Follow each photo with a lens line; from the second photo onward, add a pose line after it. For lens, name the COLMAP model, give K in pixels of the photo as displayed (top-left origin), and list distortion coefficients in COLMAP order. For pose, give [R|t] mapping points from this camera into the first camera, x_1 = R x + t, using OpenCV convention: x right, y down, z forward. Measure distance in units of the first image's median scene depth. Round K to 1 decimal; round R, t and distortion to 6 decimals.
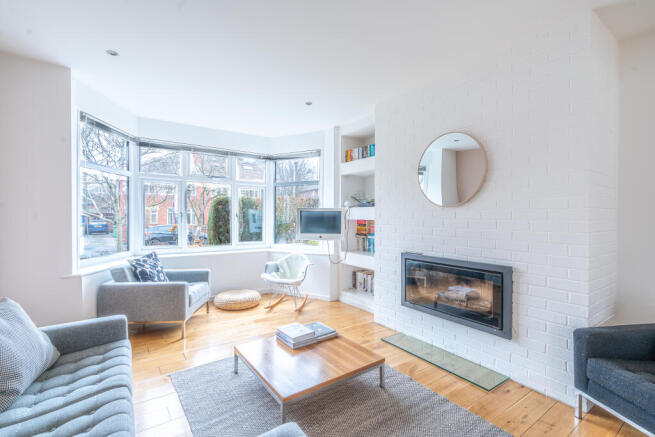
lens RADIAL K [[296.4, 0, 326.1], [0, 296.4, 218.4], [0, 0, 1]] dist [-0.006460, 0.001704]
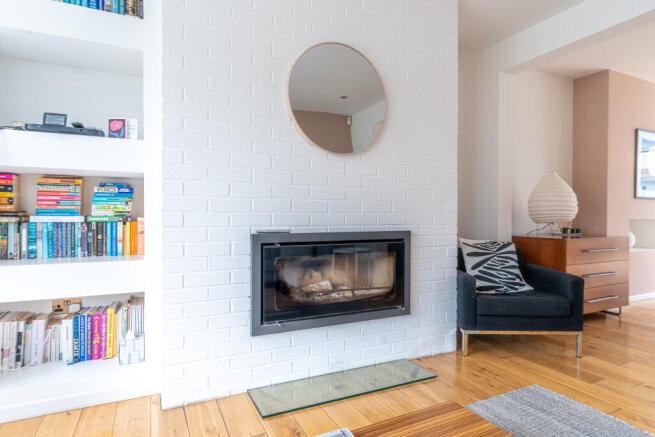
lens RADIAL K [[365.8, 0, 325.5], [0, 365.8, 216.0], [0, 0, 1]] dist [0.003238, 0.000861]
pose [[0.161980, -0.000150, 0.986794, -0.463305], [0.006611, 0.999978, -0.000933, 0.110969], [-0.986772, 0.006675, 0.161978, 1.002834]]
